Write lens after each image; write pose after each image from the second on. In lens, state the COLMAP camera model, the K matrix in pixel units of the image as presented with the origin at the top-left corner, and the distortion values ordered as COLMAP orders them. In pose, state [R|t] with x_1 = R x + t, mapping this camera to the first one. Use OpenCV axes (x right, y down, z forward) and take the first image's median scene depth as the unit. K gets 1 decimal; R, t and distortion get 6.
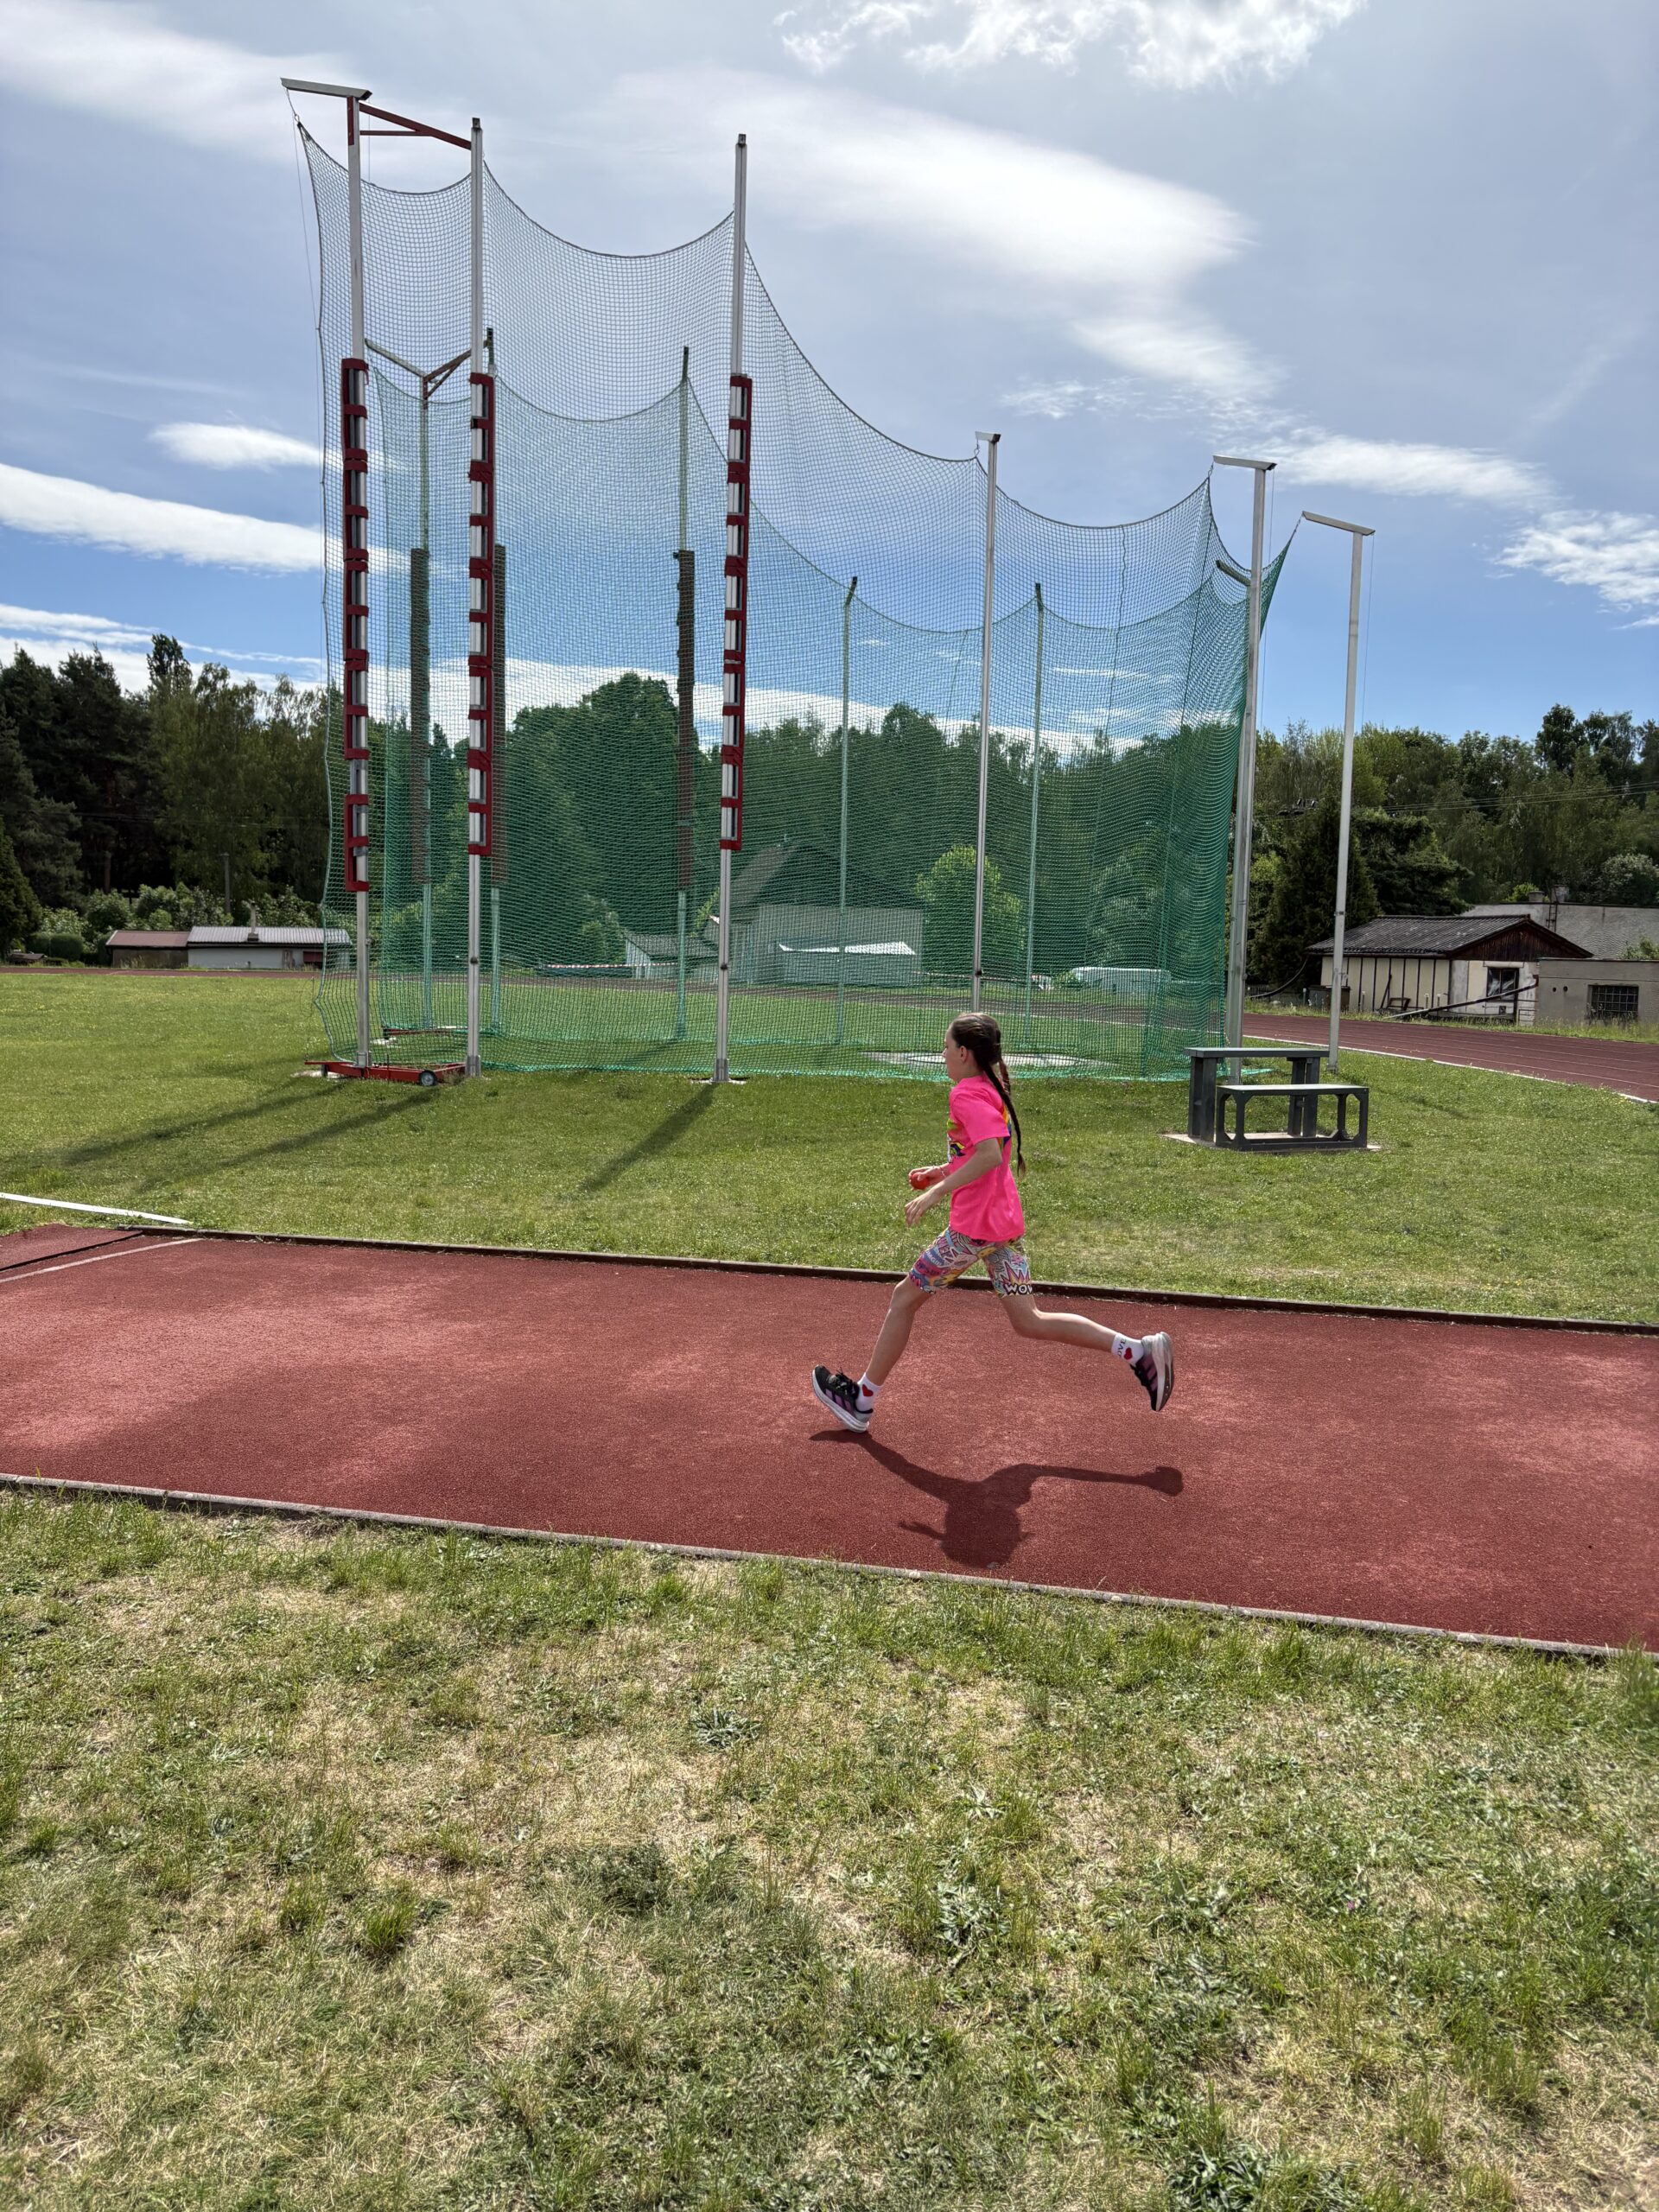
lens RADIAL K [[1668.0, 0, 821.6], [0, 1668.0, 1093.3], [0, 0, 1]] dist [0.006615, 0.003108]
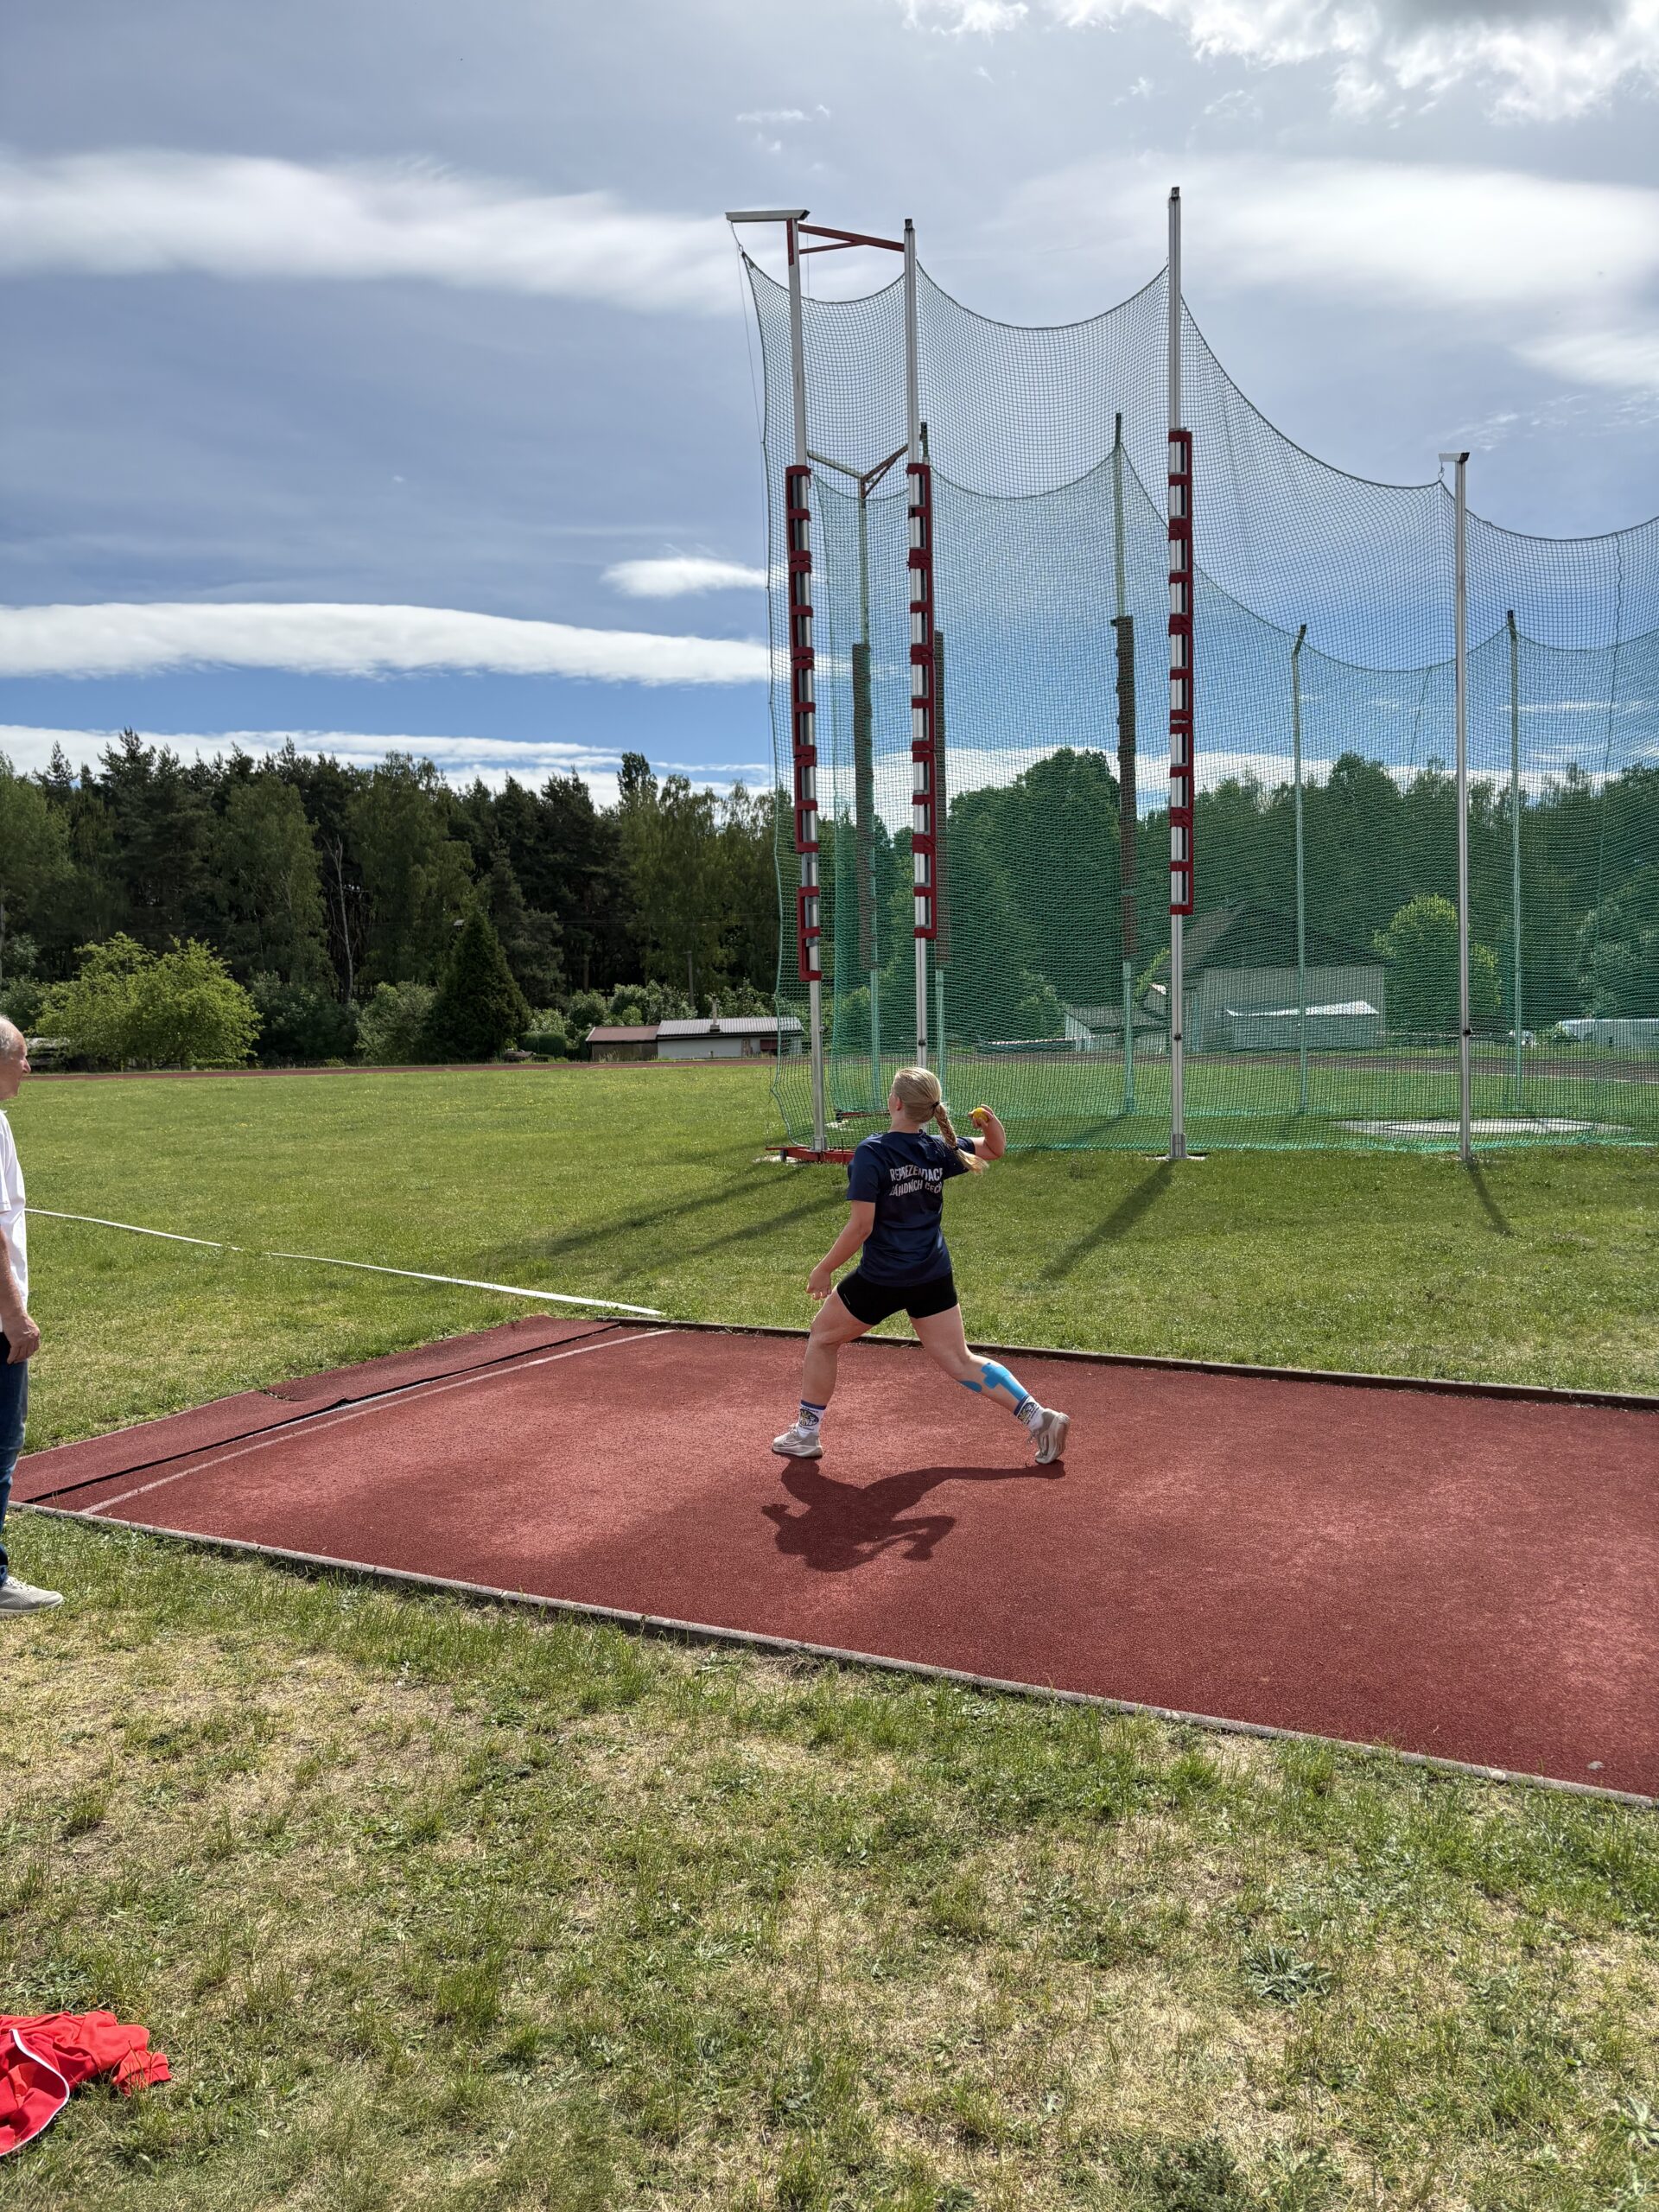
lens RADIAL K [[1650.5, 0, 829.5], [0, 1650.5, 1106.0], [0, 0, 1]] dist [0.066550, -0.125541]
pose [[0.966117, -0.031829, -0.256133, -0.017124], [0.022487, 0.998974, -0.039322, -0.006487], [0.257122, 0.032230, 0.965841, 0.045798]]
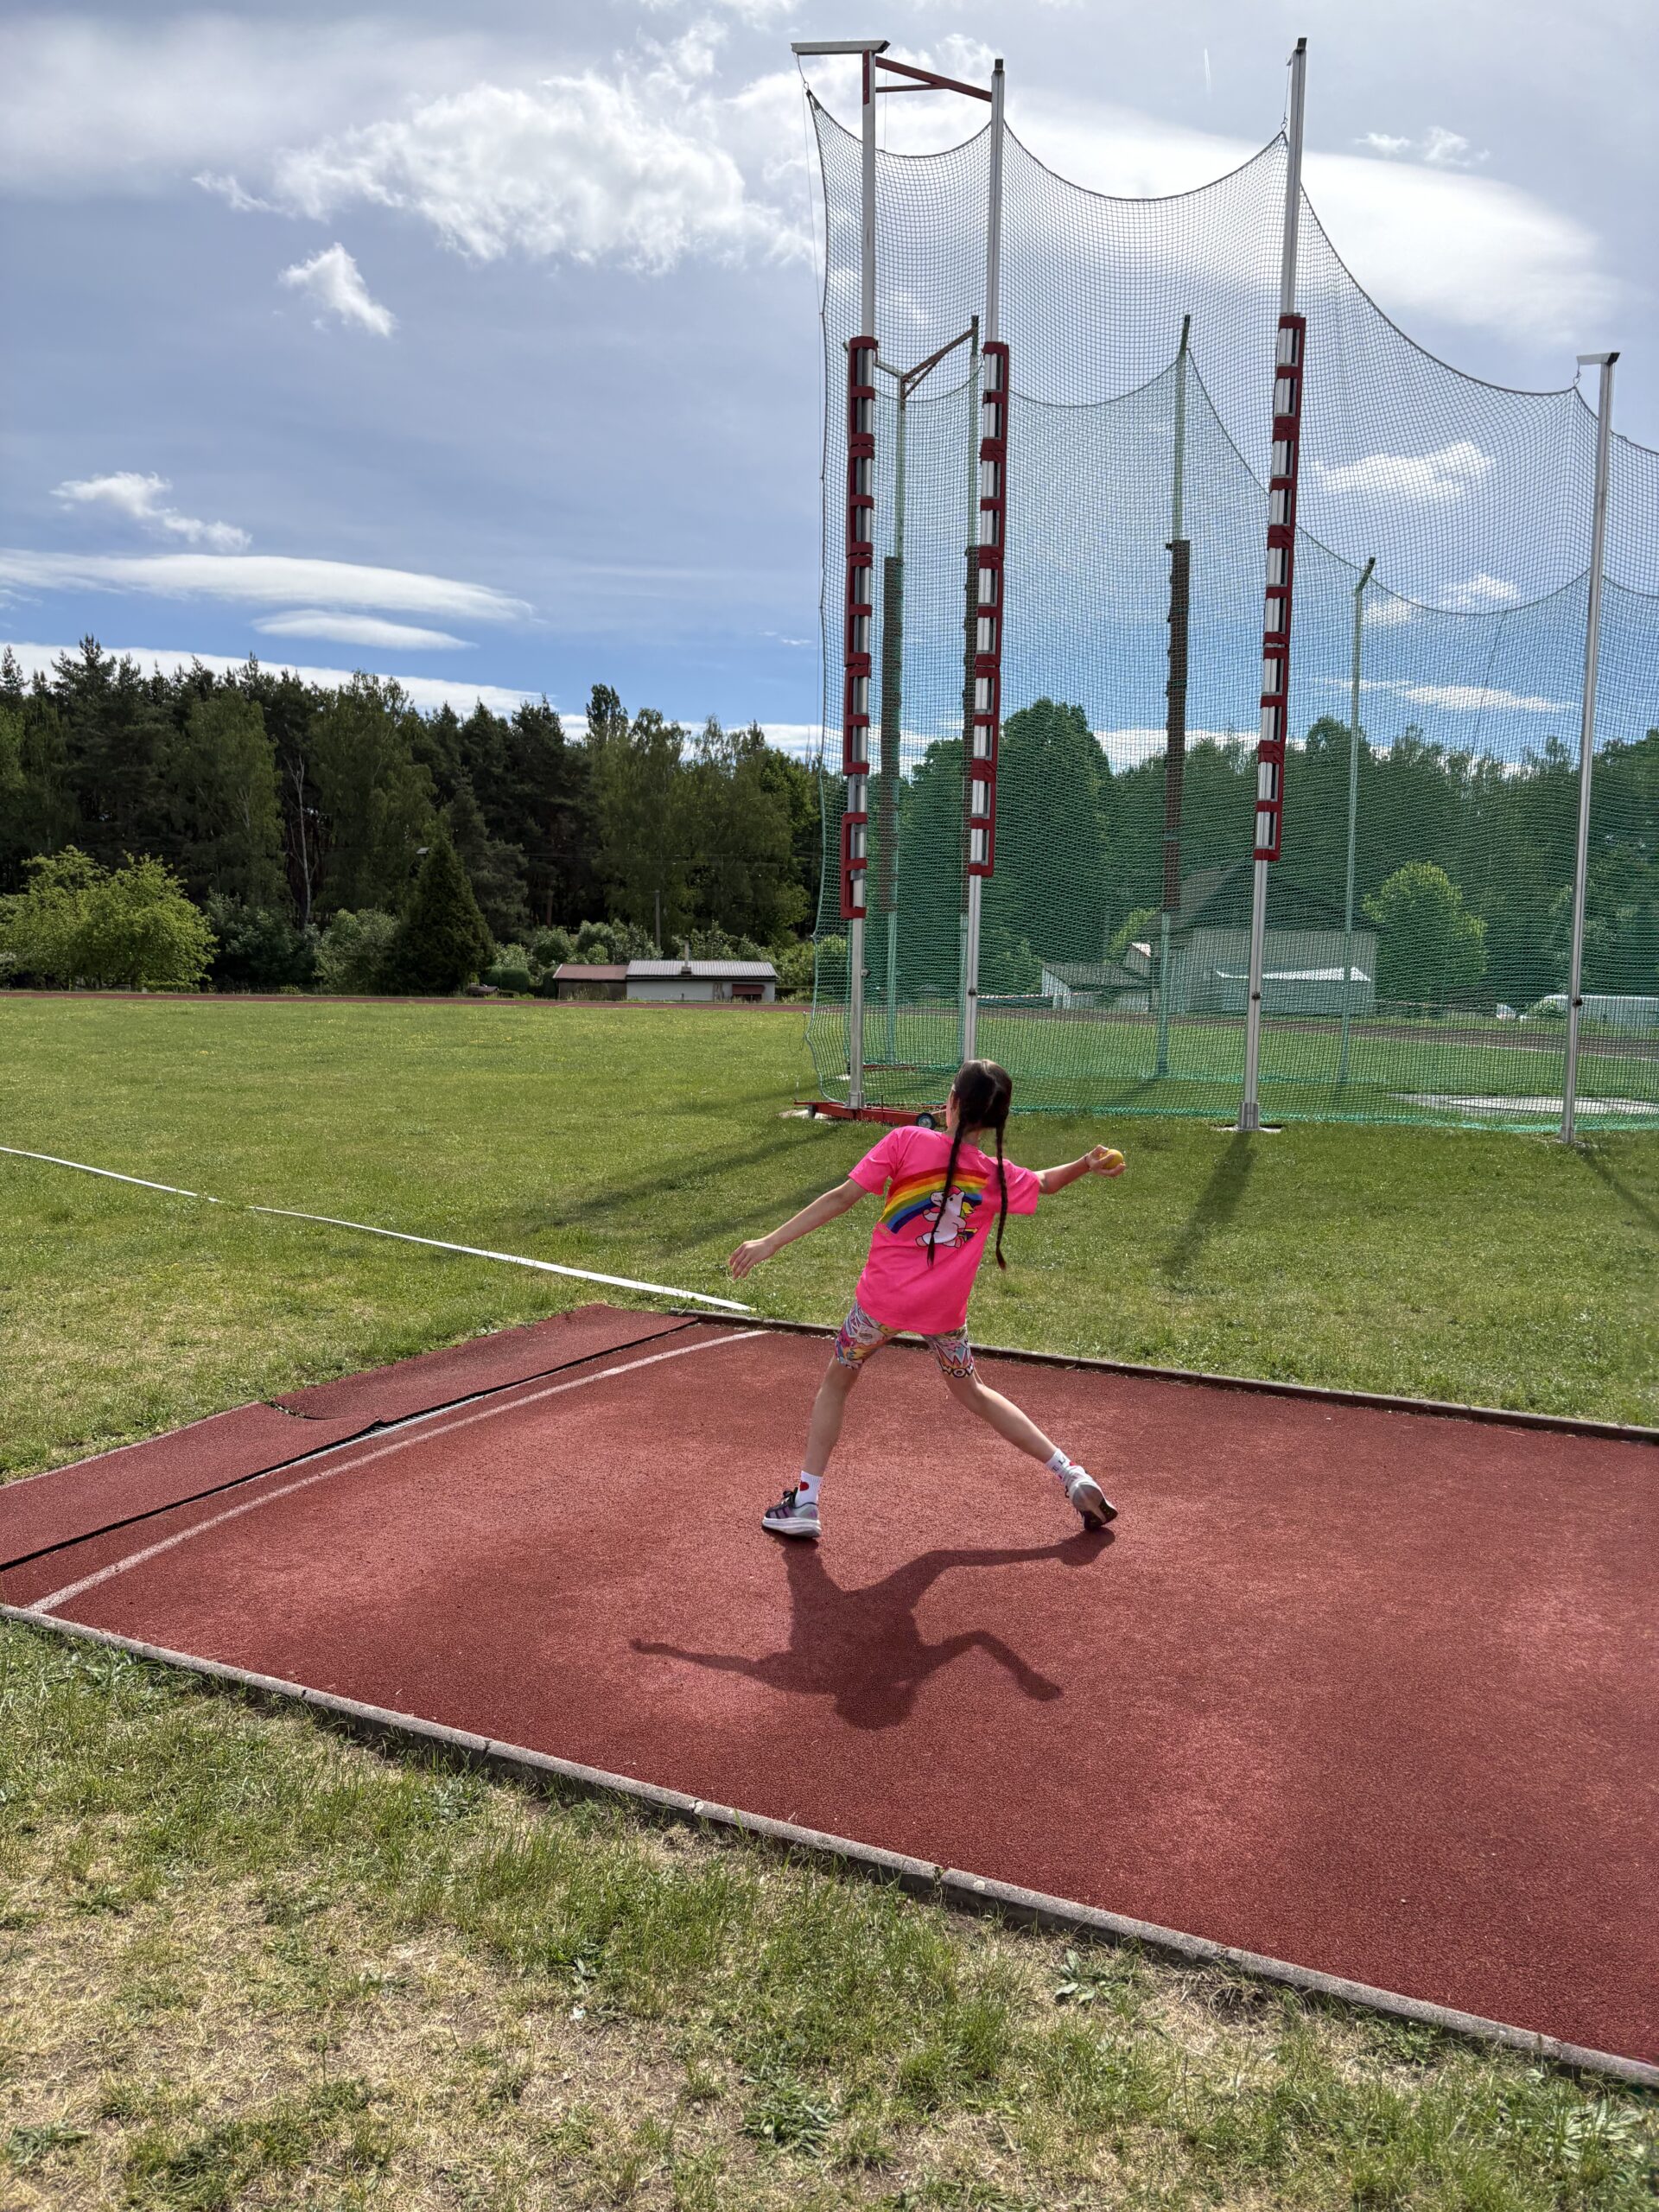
lens RADIAL K [[1666.1, 0, 811.1], [0, 1666.1, 1081.1], [0, 0, 1]] dist [0.036304, -0.039711]
pose [[0.970835, 0.008881, -0.239583, -0.136494], [-0.014909, 0.999616, -0.023362, -0.014723], [0.239283, 0.026252, 0.970595, 0.182272]]
